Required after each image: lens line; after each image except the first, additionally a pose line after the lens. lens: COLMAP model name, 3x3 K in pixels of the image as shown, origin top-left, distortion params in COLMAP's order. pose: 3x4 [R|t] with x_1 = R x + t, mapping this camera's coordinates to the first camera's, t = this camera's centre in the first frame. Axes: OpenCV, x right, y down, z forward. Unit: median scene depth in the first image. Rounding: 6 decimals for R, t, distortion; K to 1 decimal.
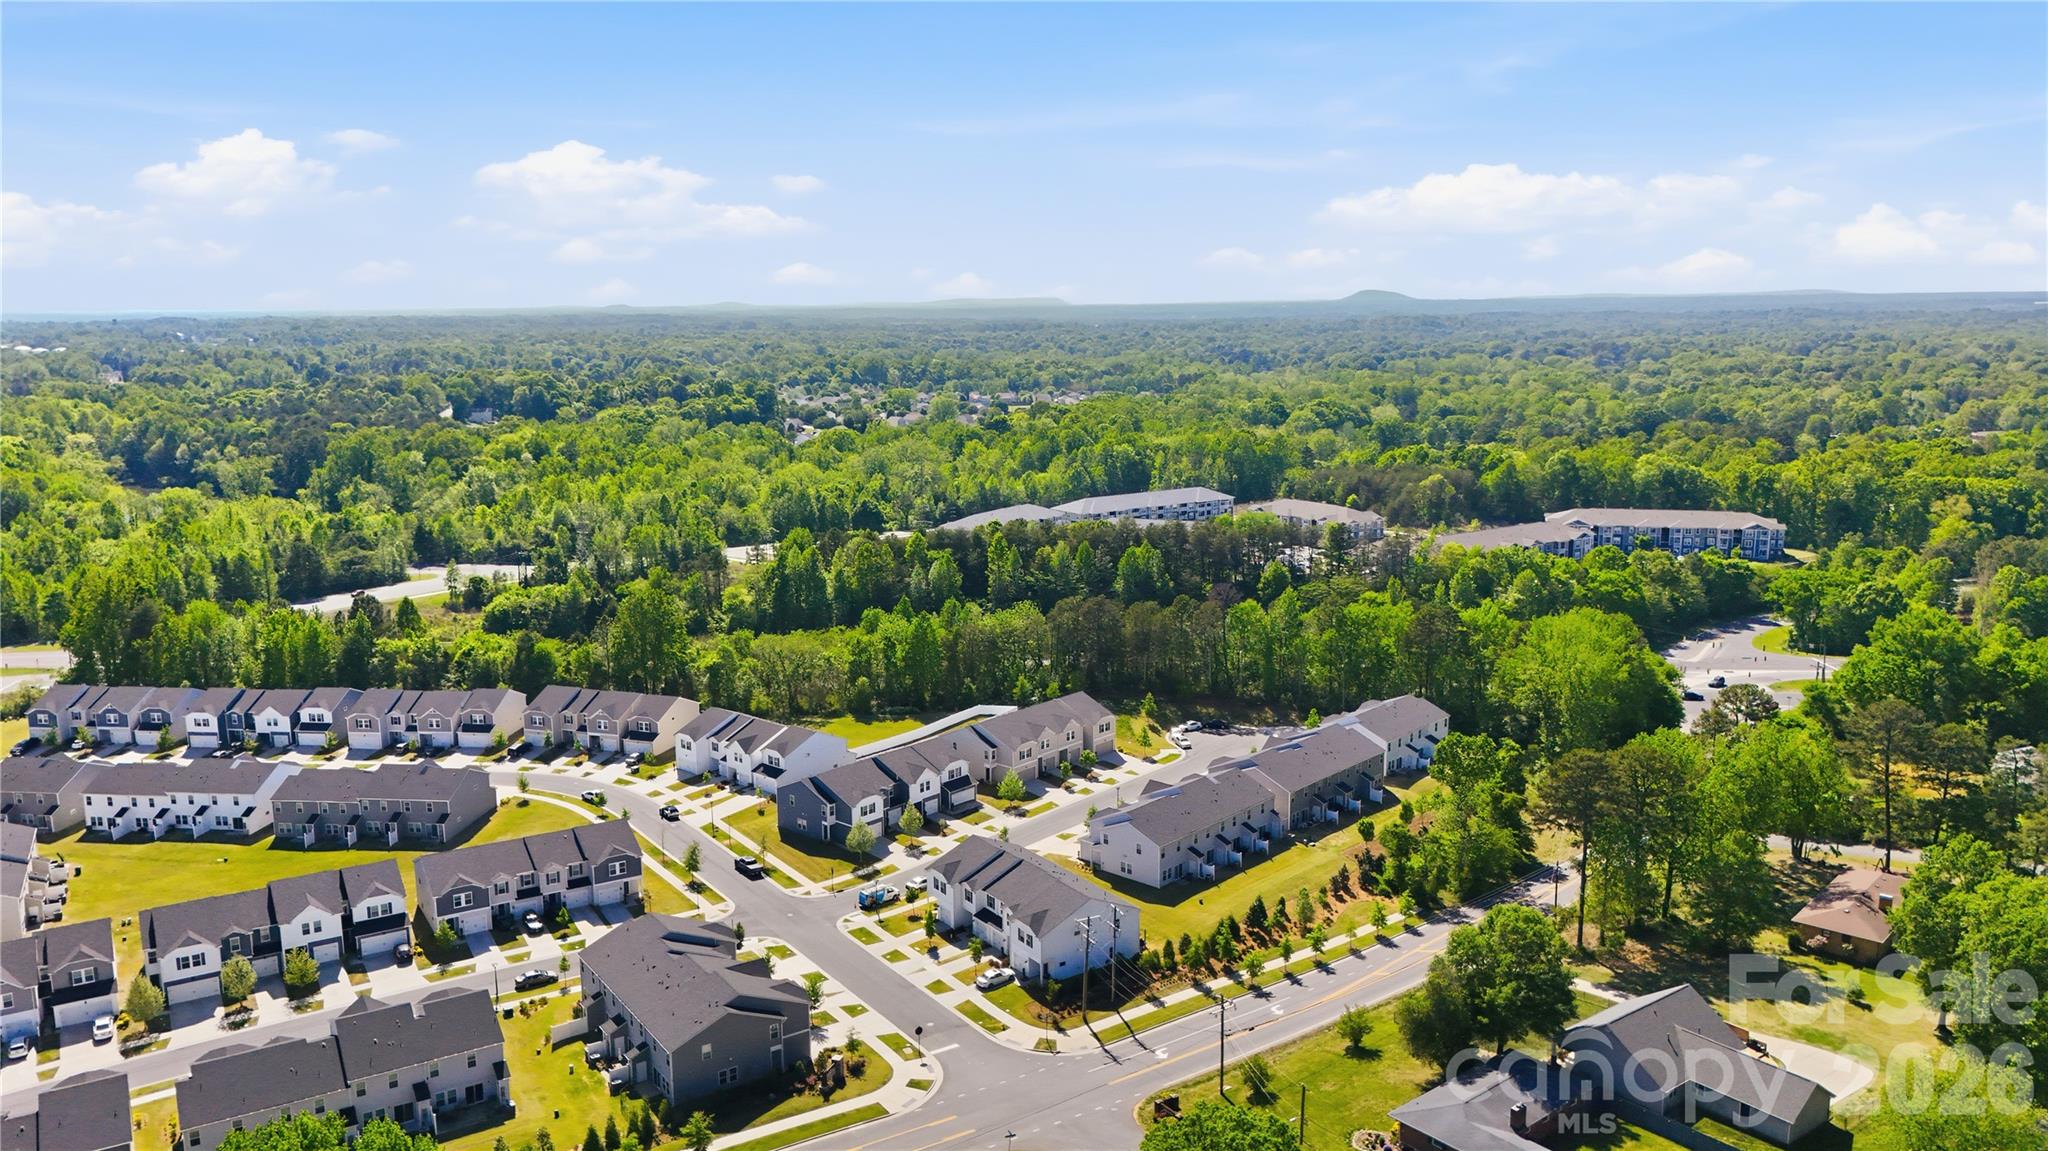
lens RADIAL K [[1524.3, 0, 1036.4], [0, 1524.3, 580.2], [0, 0, 1]] dist [0.030035, -0.004255]
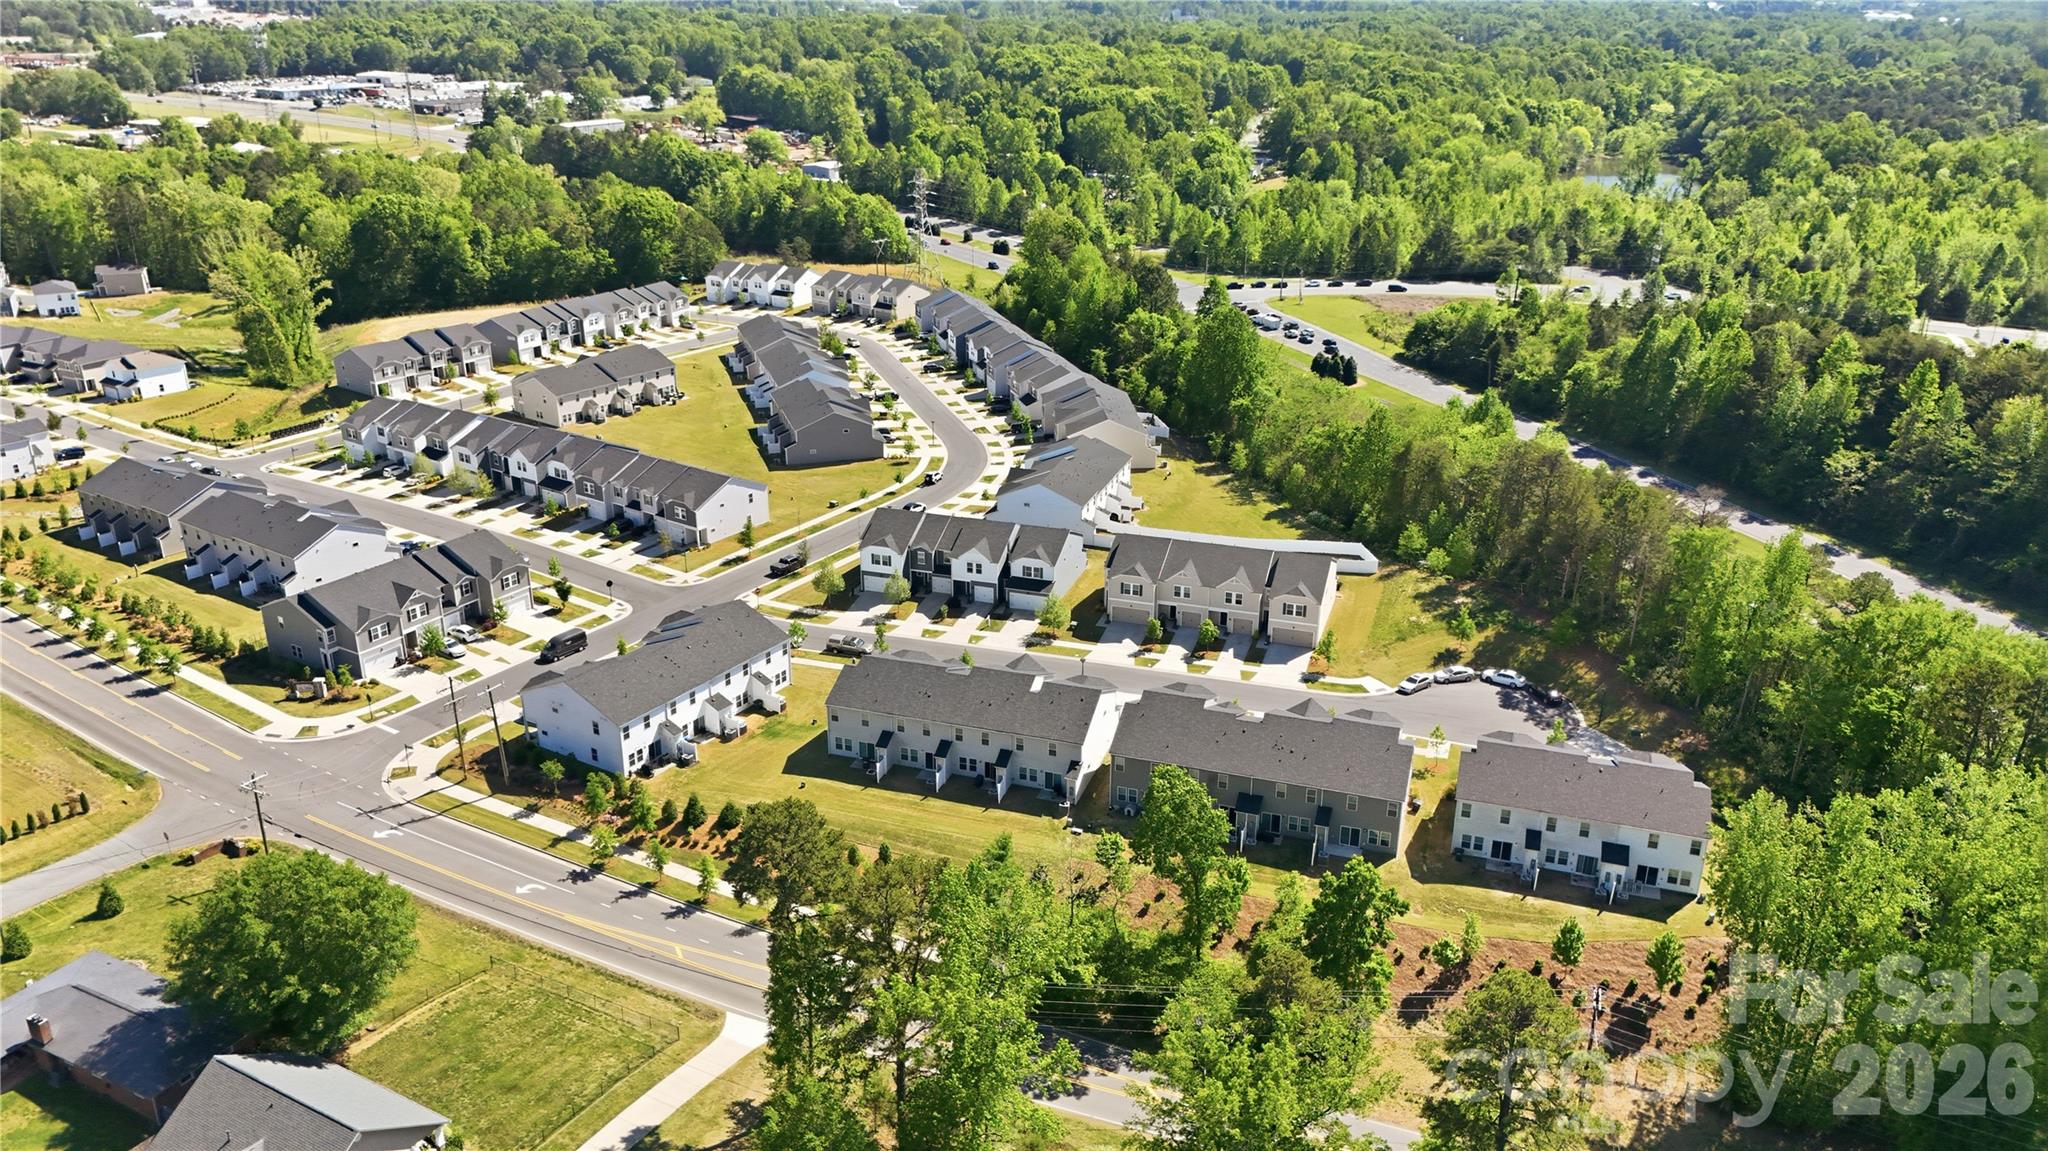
lens RADIAL K [[1524.3, 0, 1036.4], [0, 1524.3, 580.2], [0, 0, 1]] dist [0.030035, -0.004255]
pose [[0.407387, 0.349871, -0.843580, 0.732671], [-0.180986, 0.936315, 0.300929, -0.133839], [0.895143, 0.030082, 0.444764, 0.720169]]
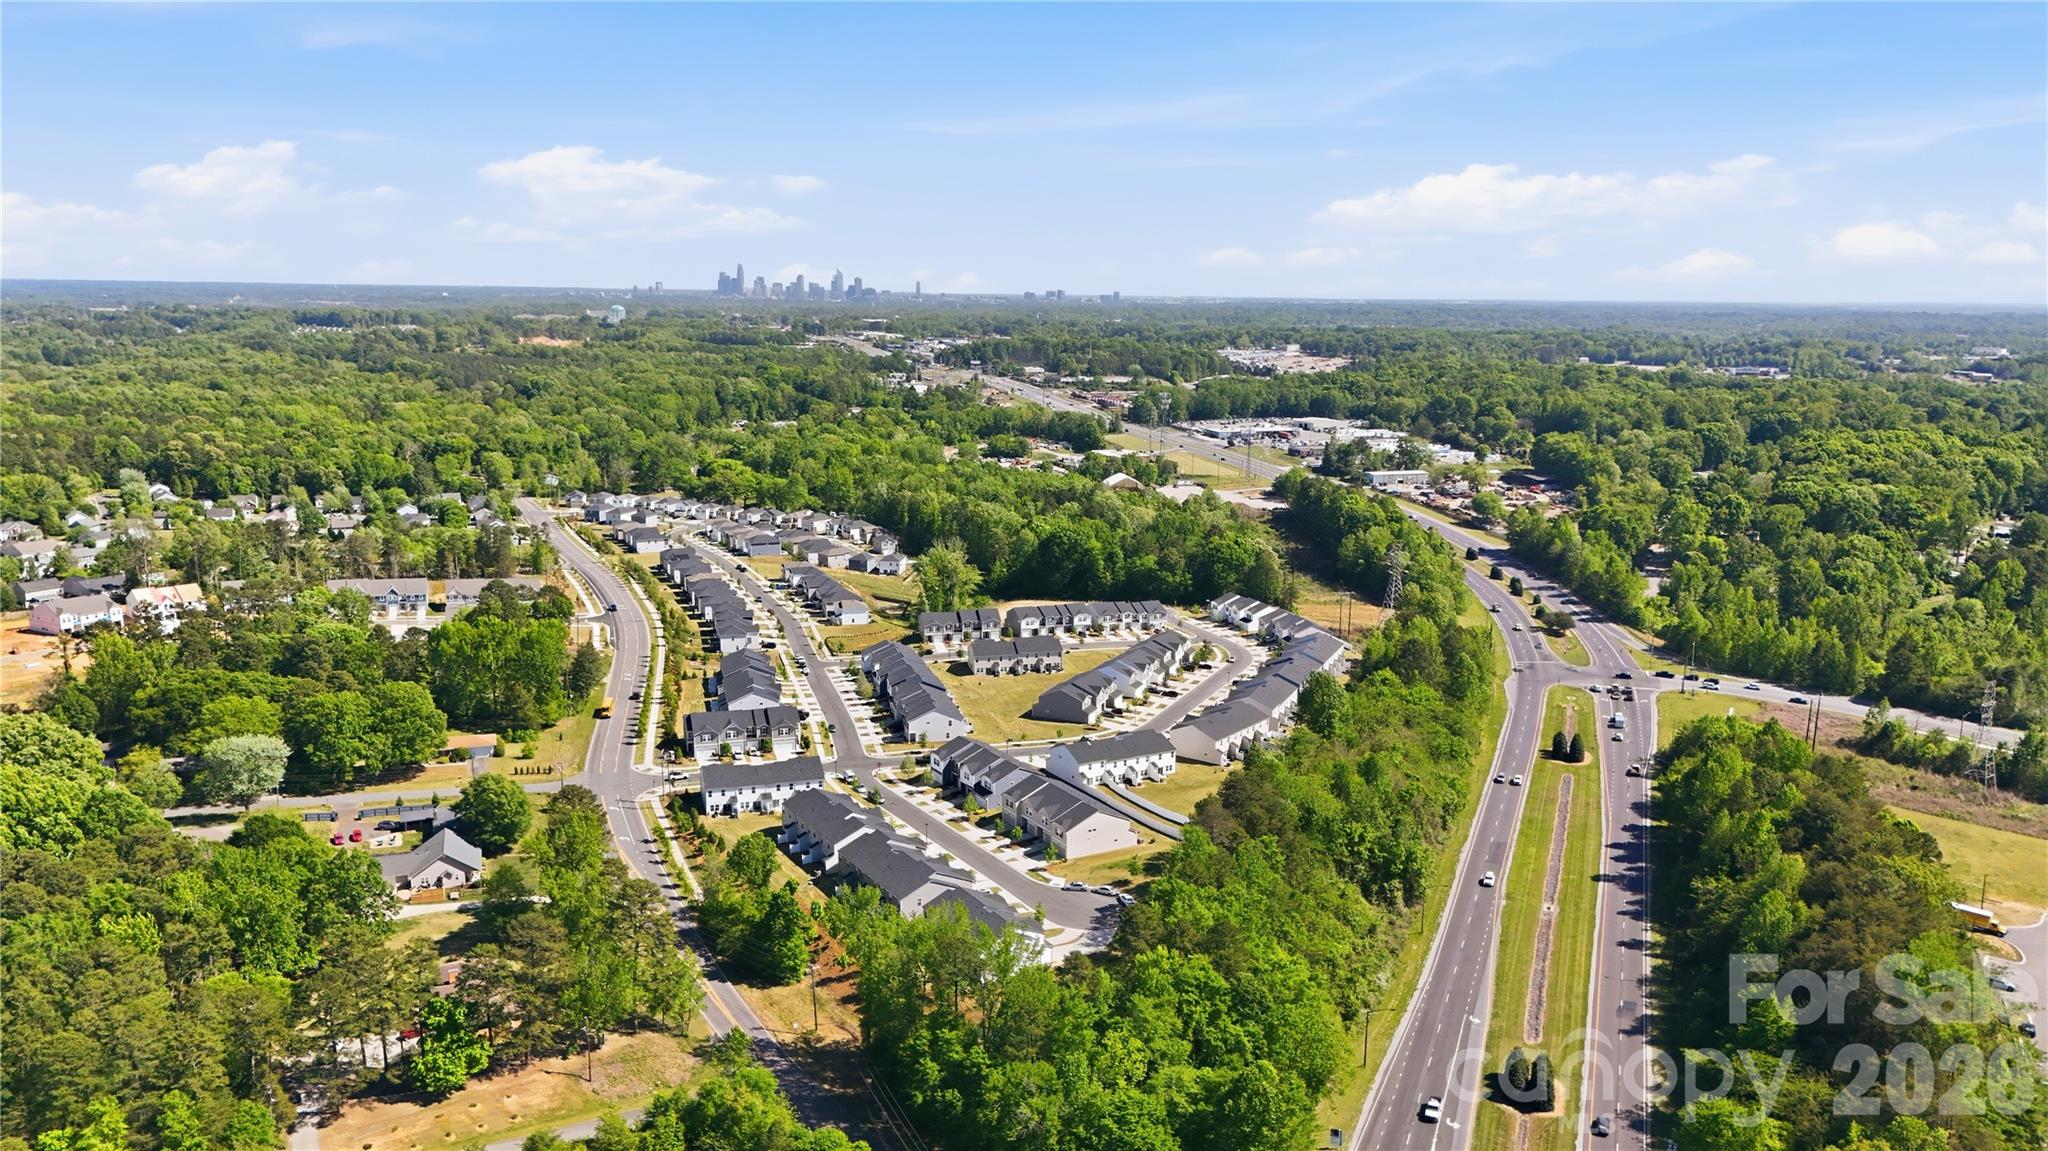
lens RADIAL K [[1524.3, 0, 1036.4], [0, 1524.3, 580.2], [0, 0, 1]] dist [0.030035, -0.004255]
pose [[-0.292475, 0.189025, -0.937405, 1.410689], [-0.186042, 0.950291, 0.249670, -0.481525], [0.938002, 0.247419, -0.242769, 1.525729]]
